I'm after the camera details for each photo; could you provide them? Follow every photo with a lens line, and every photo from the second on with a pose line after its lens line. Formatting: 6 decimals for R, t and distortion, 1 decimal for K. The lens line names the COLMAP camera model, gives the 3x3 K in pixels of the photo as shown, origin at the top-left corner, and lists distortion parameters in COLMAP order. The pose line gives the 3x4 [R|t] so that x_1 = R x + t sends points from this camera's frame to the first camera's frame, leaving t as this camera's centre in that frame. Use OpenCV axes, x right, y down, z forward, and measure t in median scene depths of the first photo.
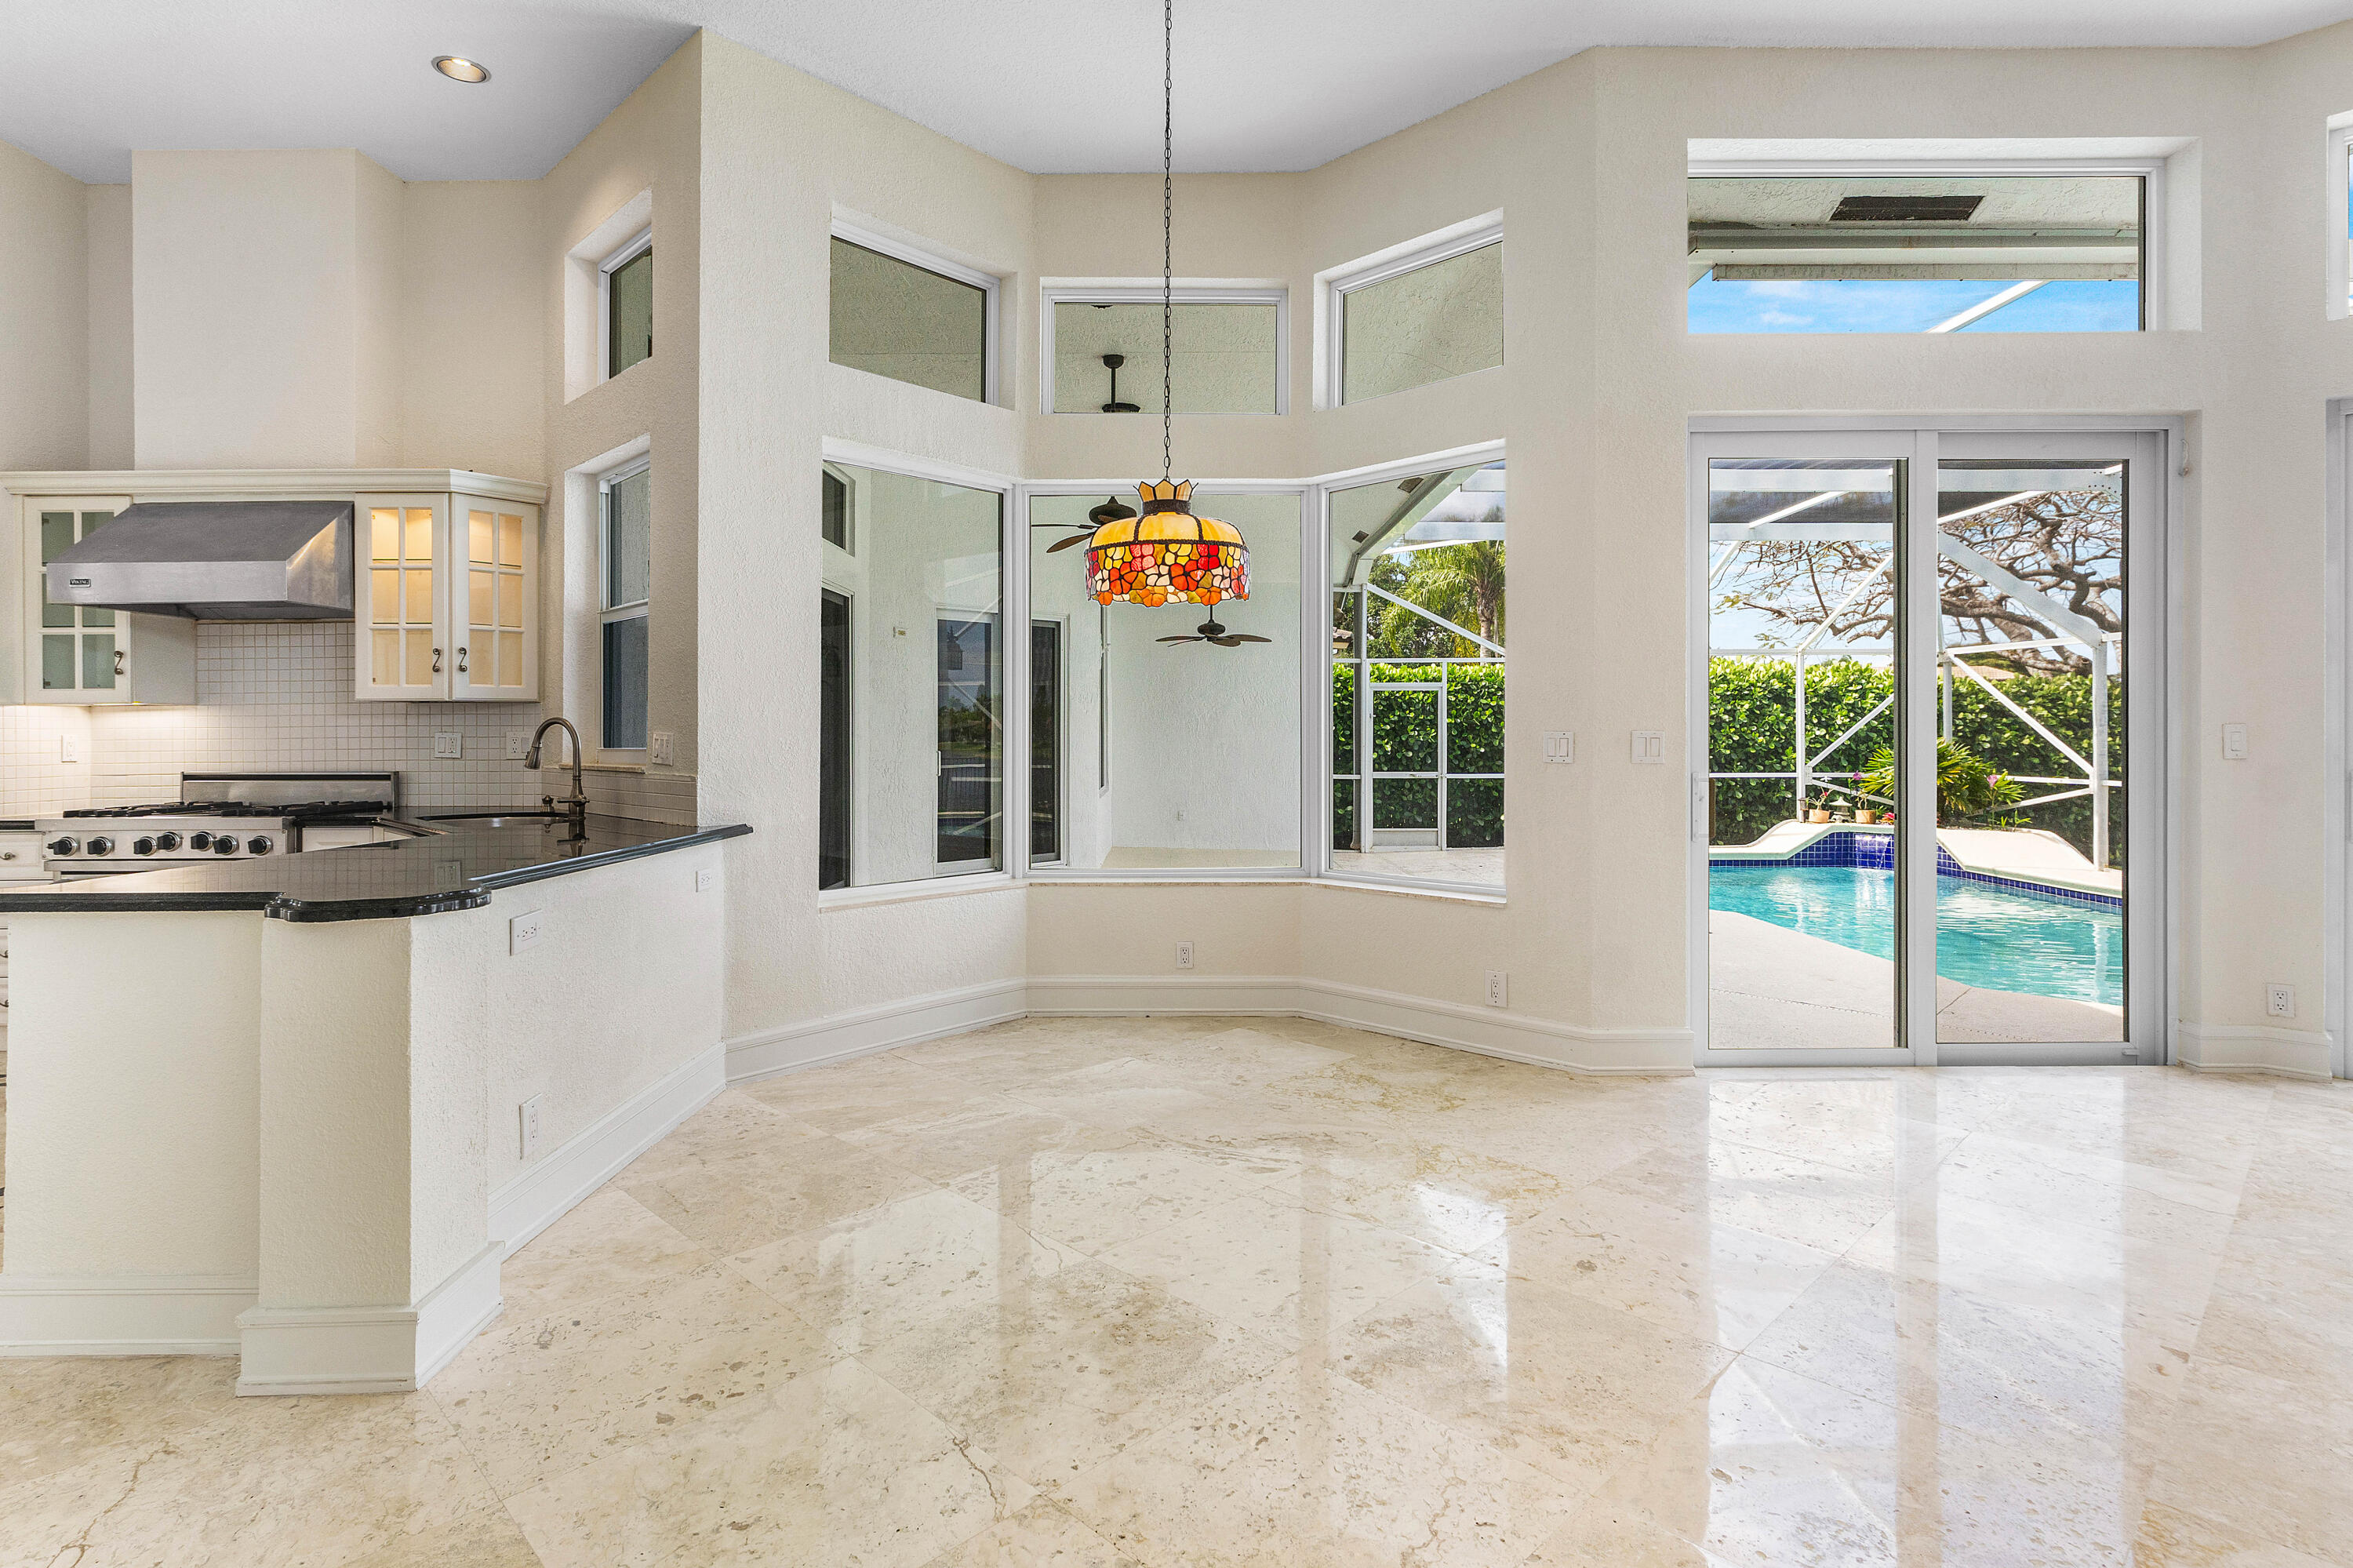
lens RADIAL K [[1174.3, 0, 1189.8], [0, 1174.3, 729.1], [0, 0, 1]] dist [0.005846, -0.000178]
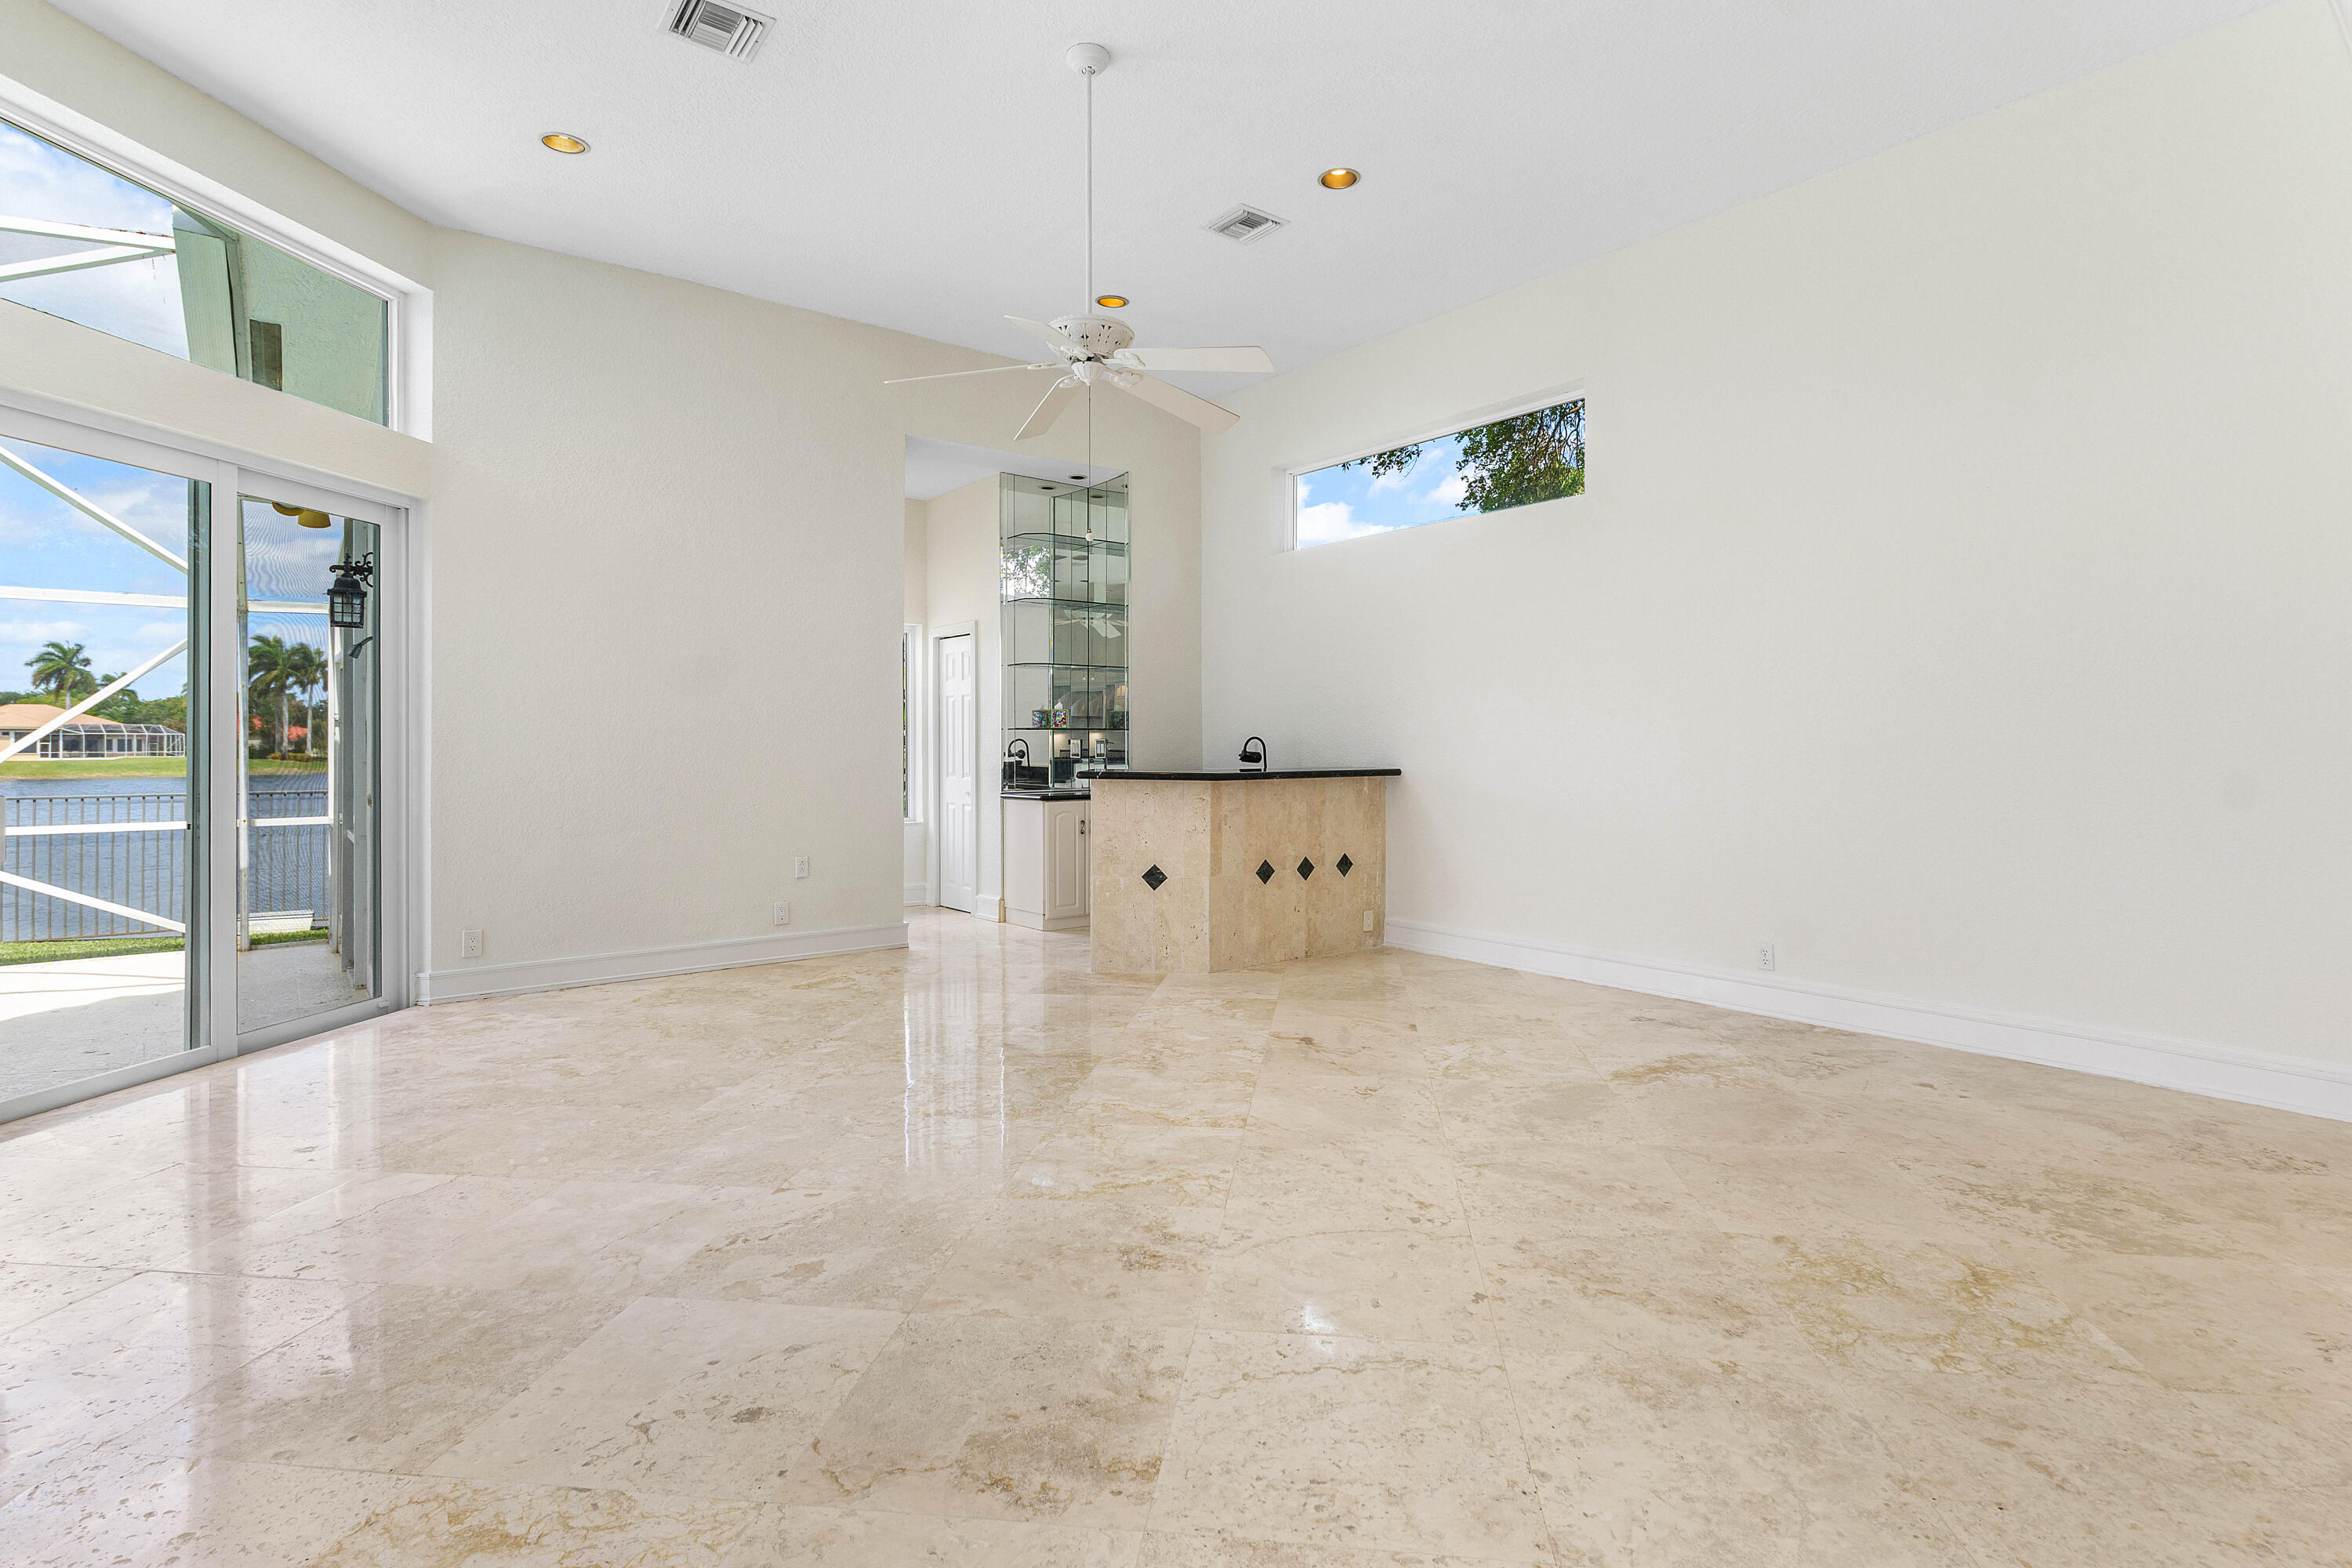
lens RADIAL K [[1173.8, 0, 1183.0], [0, 1173.8, 755.0], [0, 0, 1]] dist [0.005846, -0.000178]
pose [[-0.612795, -0.000987, 0.790242, -0.252401], [0.001161, 0.999997, 0.002149, 0.005675], [-0.790241, 0.002234, -0.612792, 0.676005]]
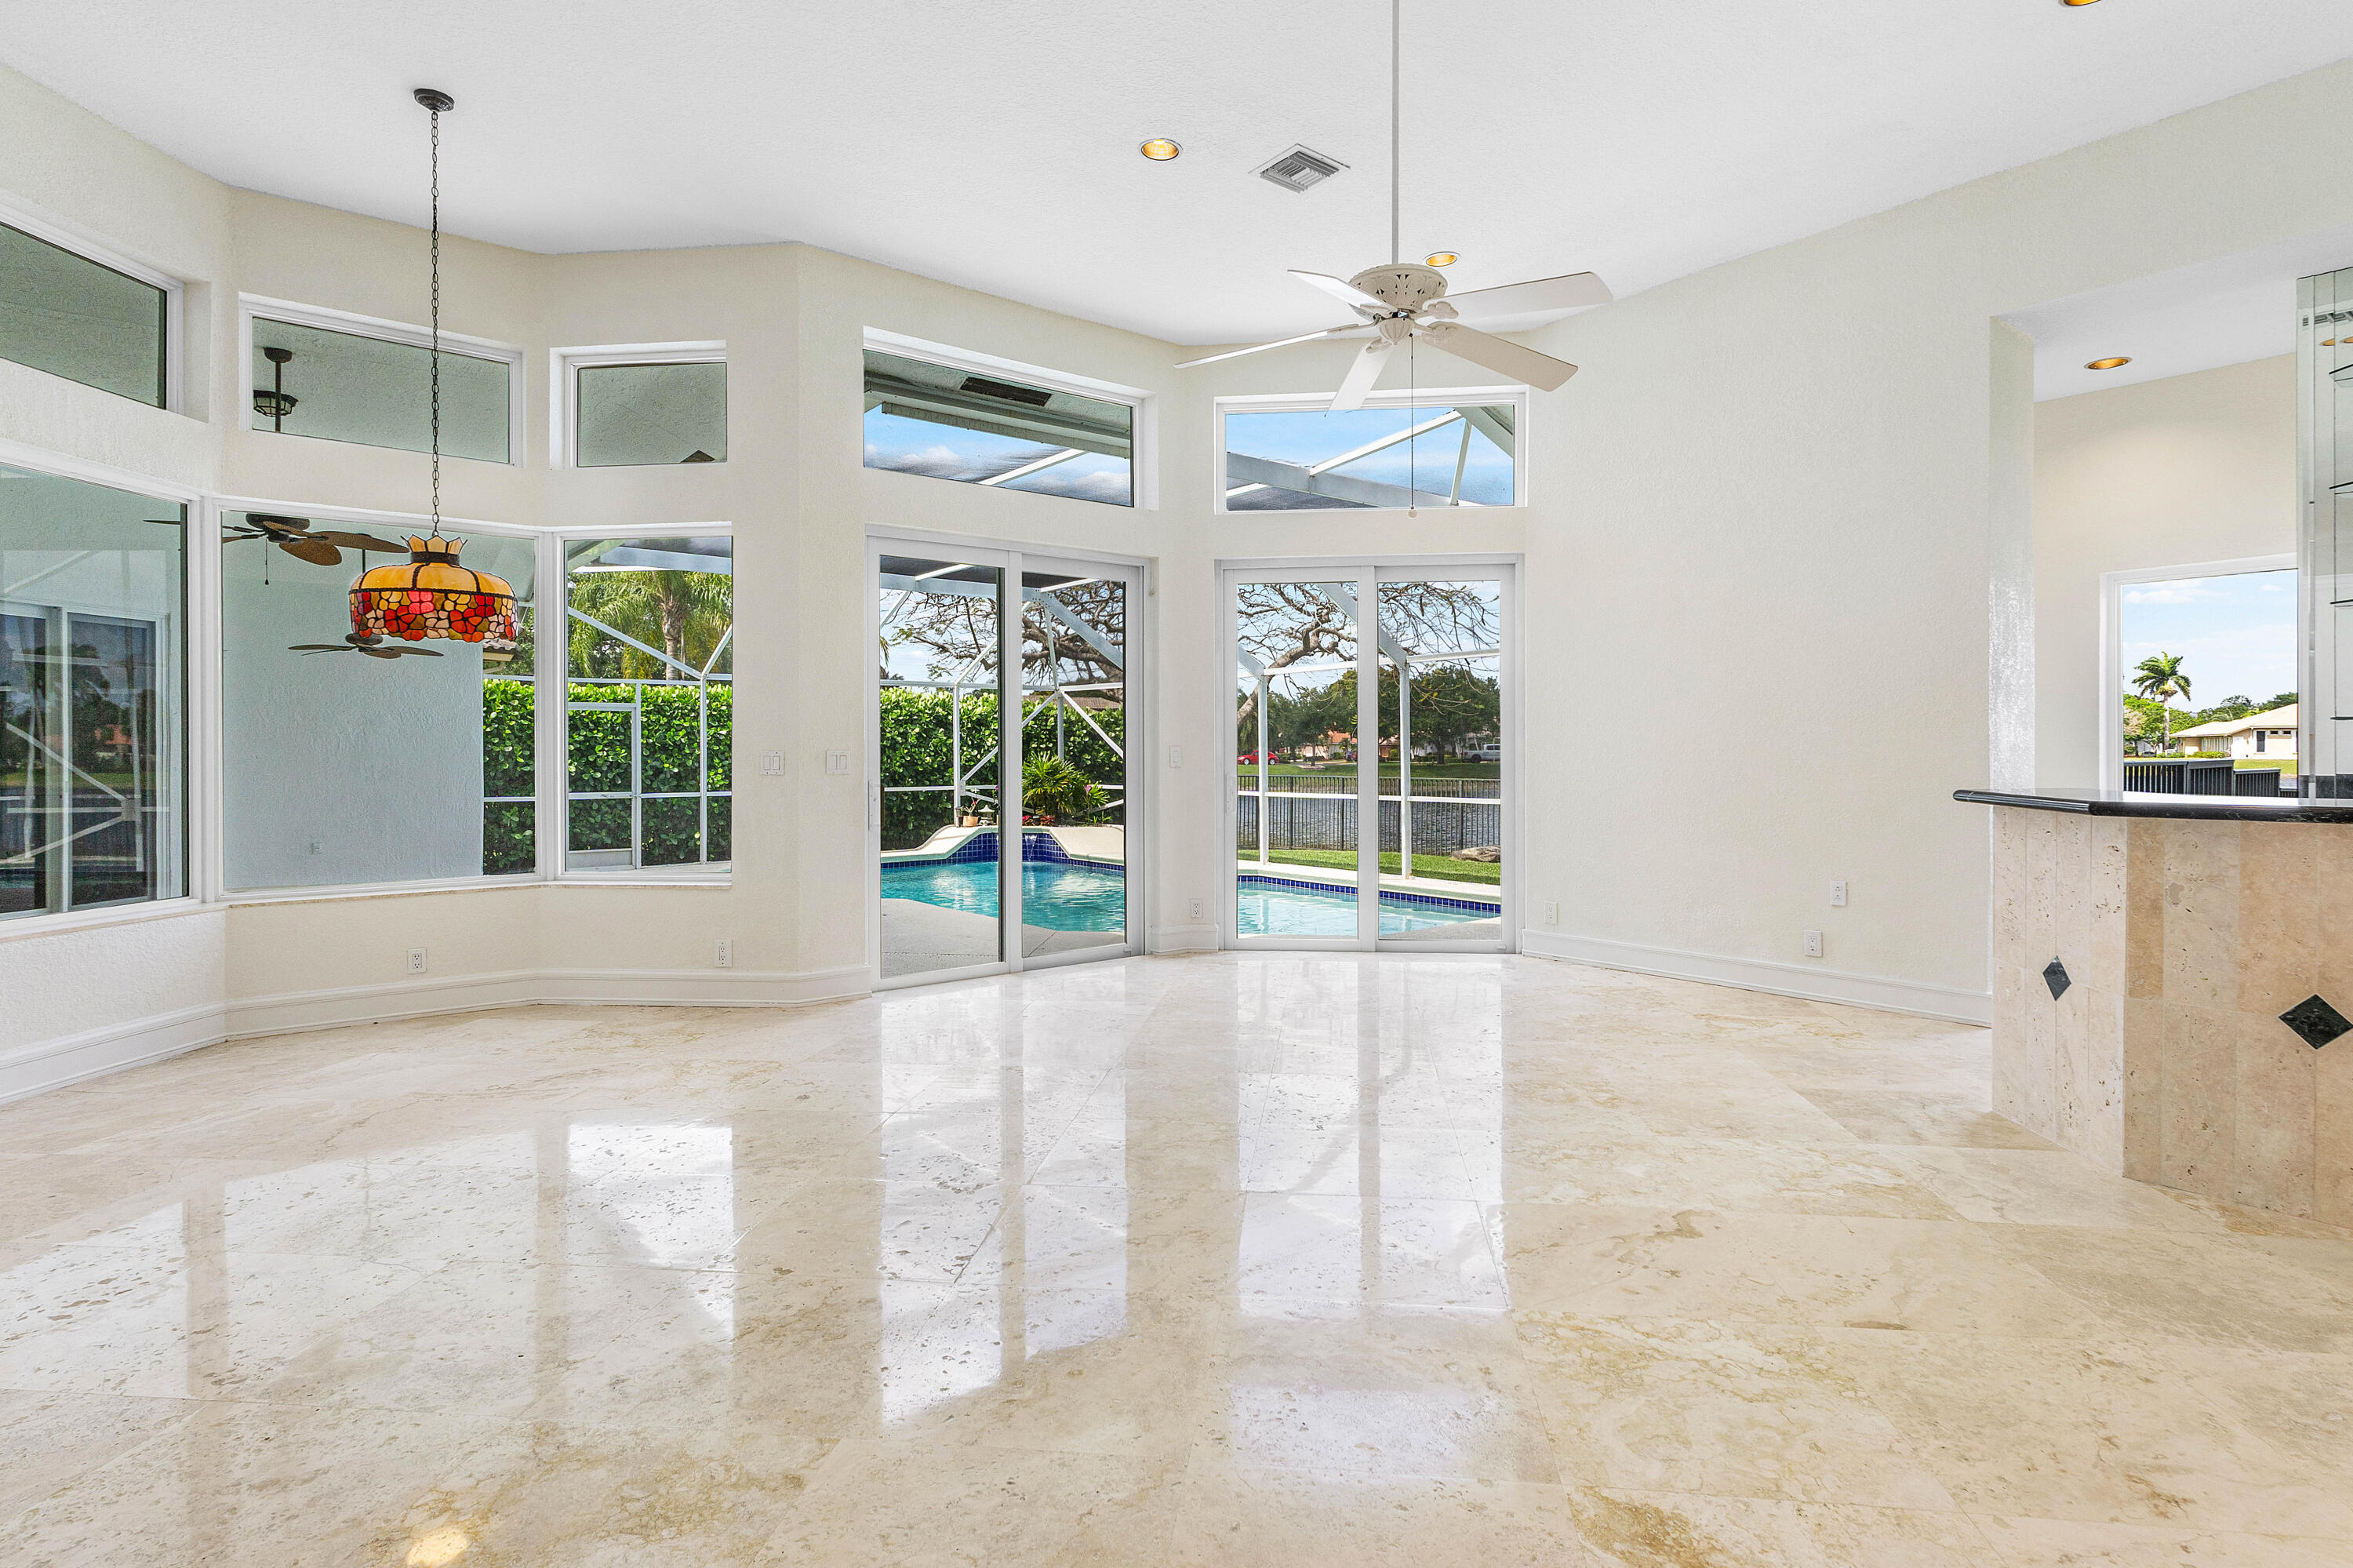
lens RADIAL K [[1174.3, 0, 1182.0], [0, 1174.3, 773.5], [0, 0, 1]] dist [0.005846, -0.000178]
pose [[0.788973, -0.011146, 0.614326, -0.115579], [-0.001505, 0.999797, 0.020073, -0.000255], [-0.614425, -0.016762, 0.788797, -0.278239]]
